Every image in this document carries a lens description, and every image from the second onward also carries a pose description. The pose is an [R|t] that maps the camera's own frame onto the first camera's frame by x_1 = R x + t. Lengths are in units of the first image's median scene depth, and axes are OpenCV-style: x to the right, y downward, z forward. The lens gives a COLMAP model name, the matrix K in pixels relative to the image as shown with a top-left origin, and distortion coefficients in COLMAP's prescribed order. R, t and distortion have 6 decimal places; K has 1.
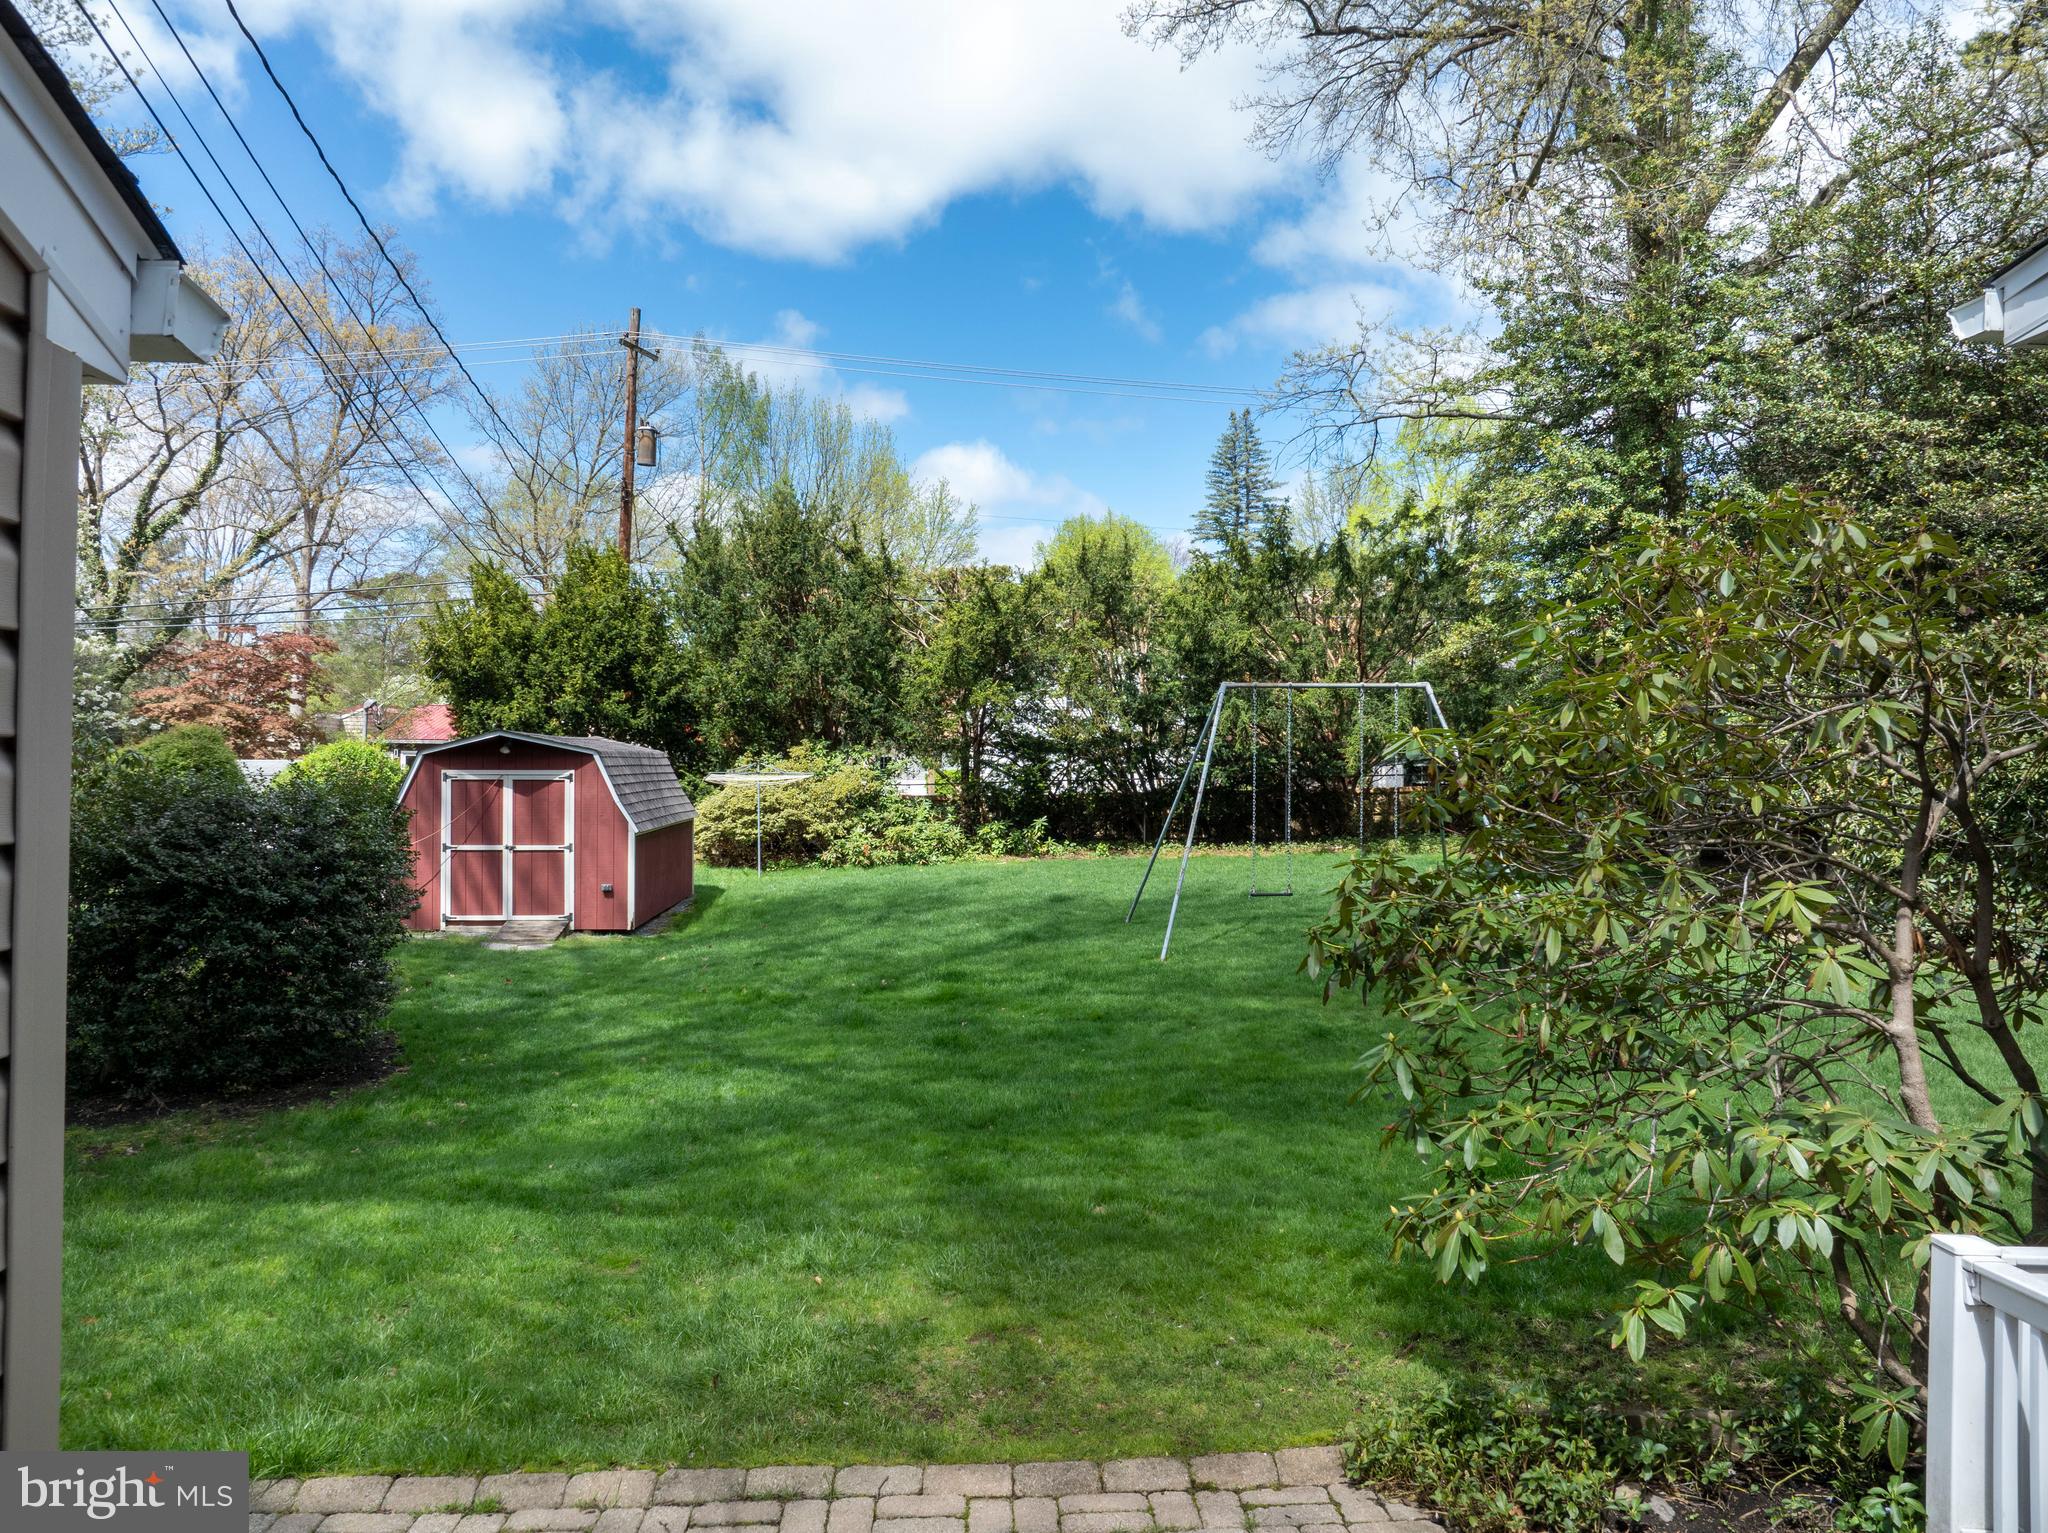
lens RADIAL K [[1431.5, 0, 1029.9], [0, 1431.5, 768.8], [0, 0, 1]] dist [-0.040587, 0.015035]
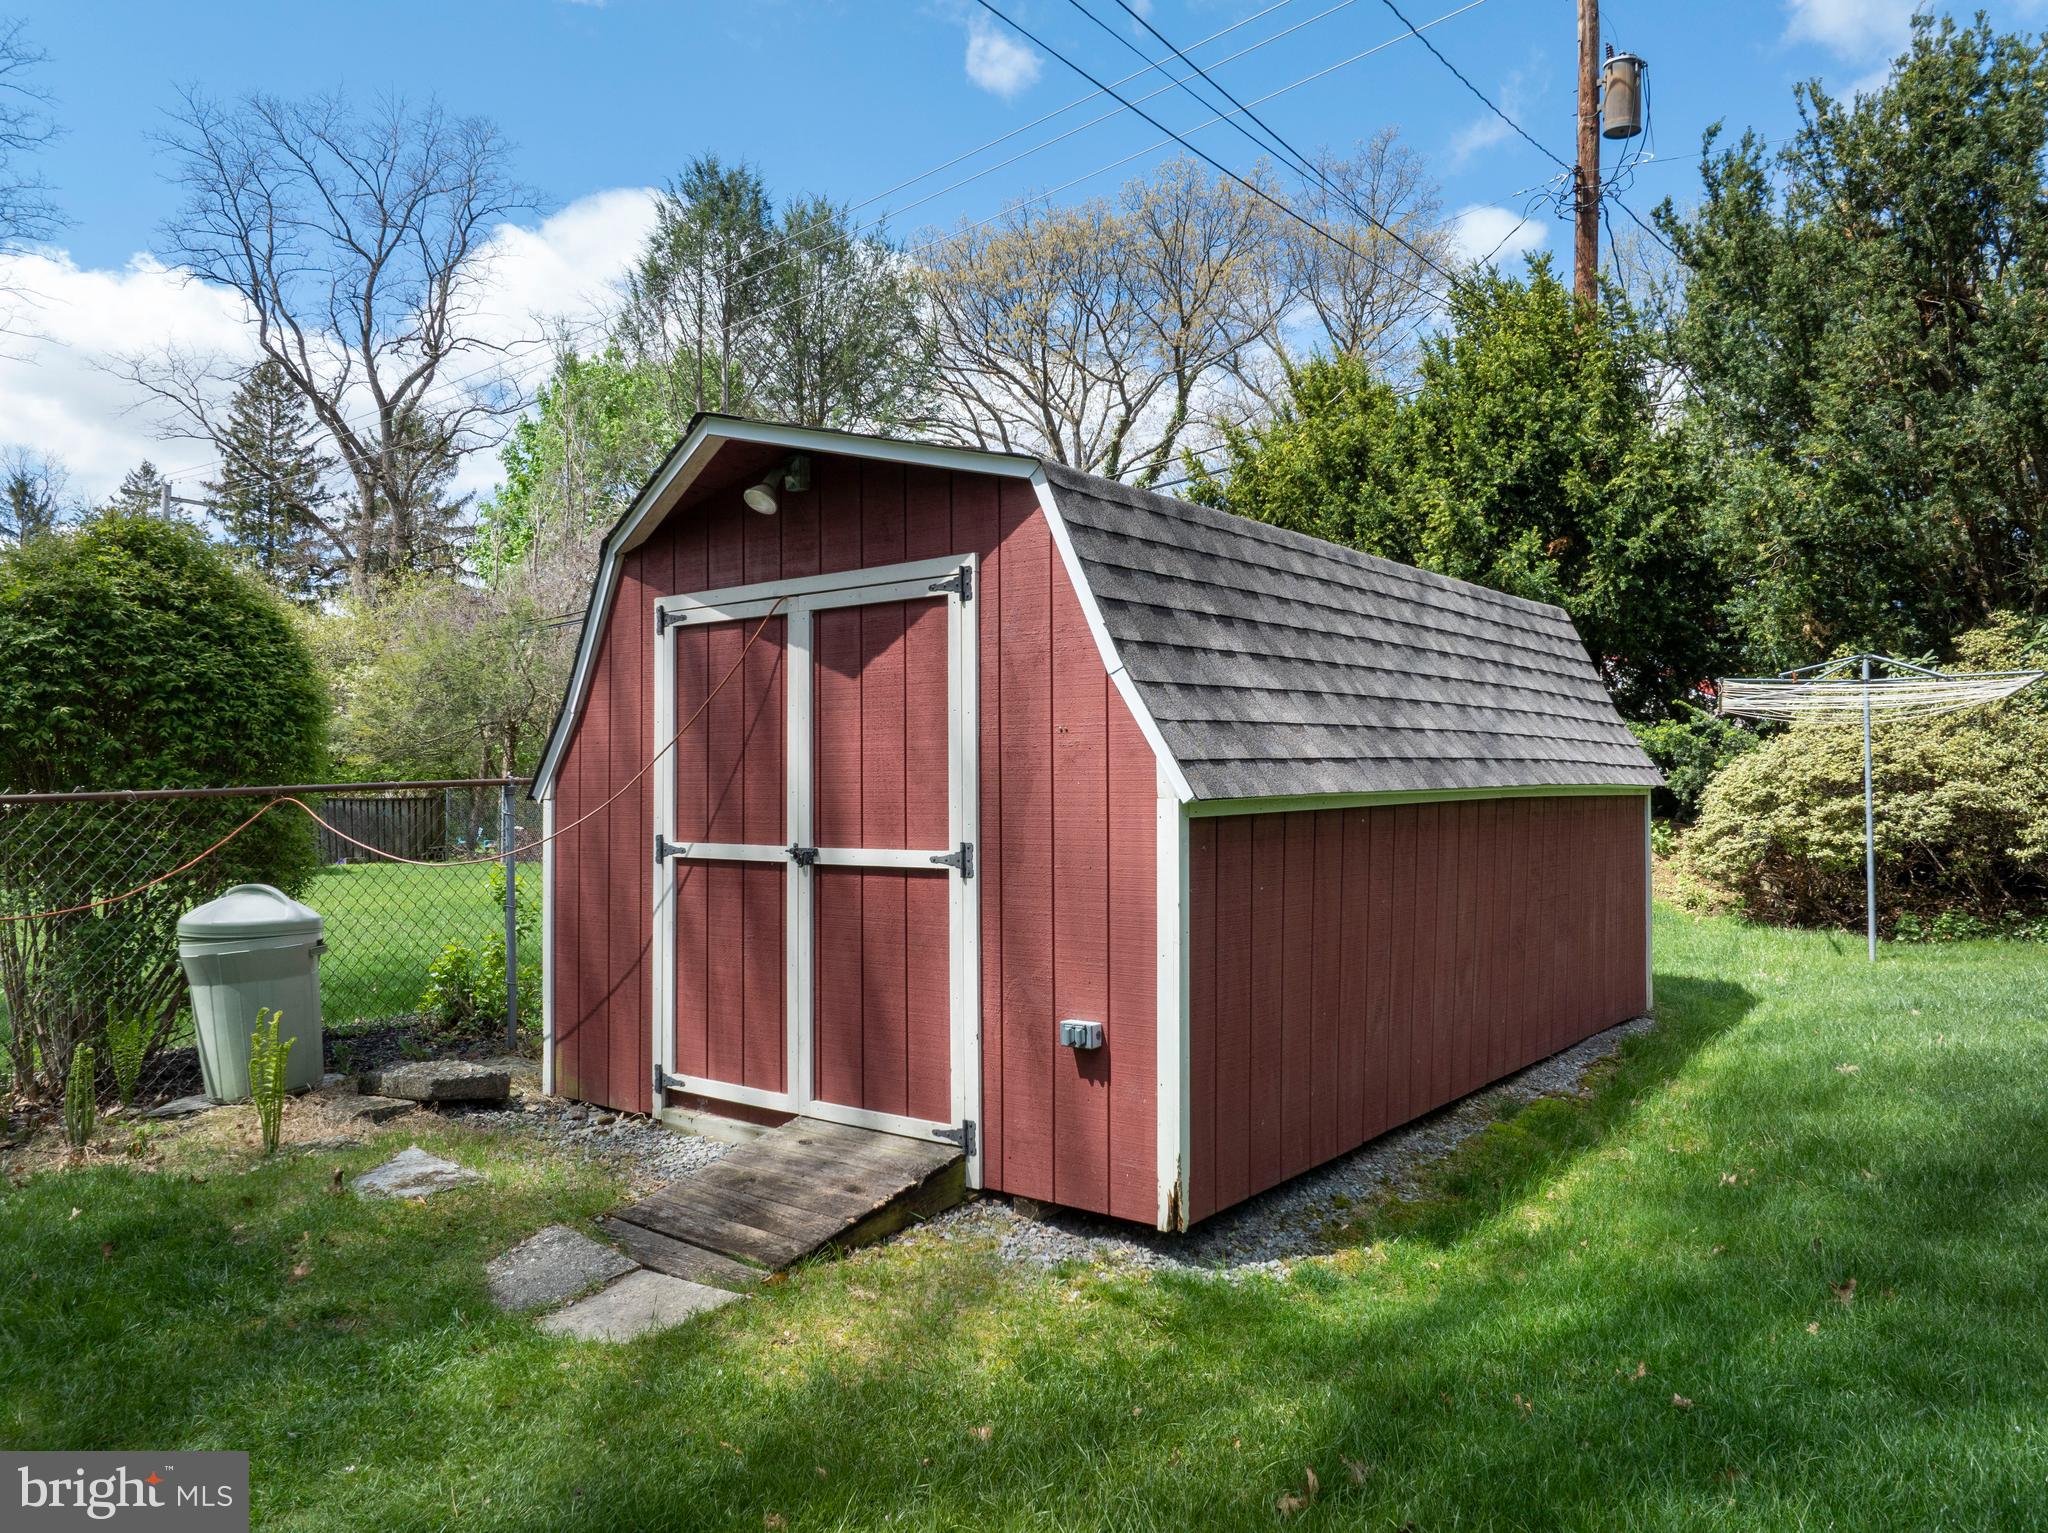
lens RADIAL K [[1431.5, 0, 1042.8], [0, 1431.5, 769.2], [0, 0, 1]] dist [-0.040587, 0.015035]
pose [[0.739267, -0.015592, -0.673232, -0.096798], [0.006679, 0.999853, -0.015822, 0.029424], [0.673379, 0.007200, 0.739262, 0.561552]]
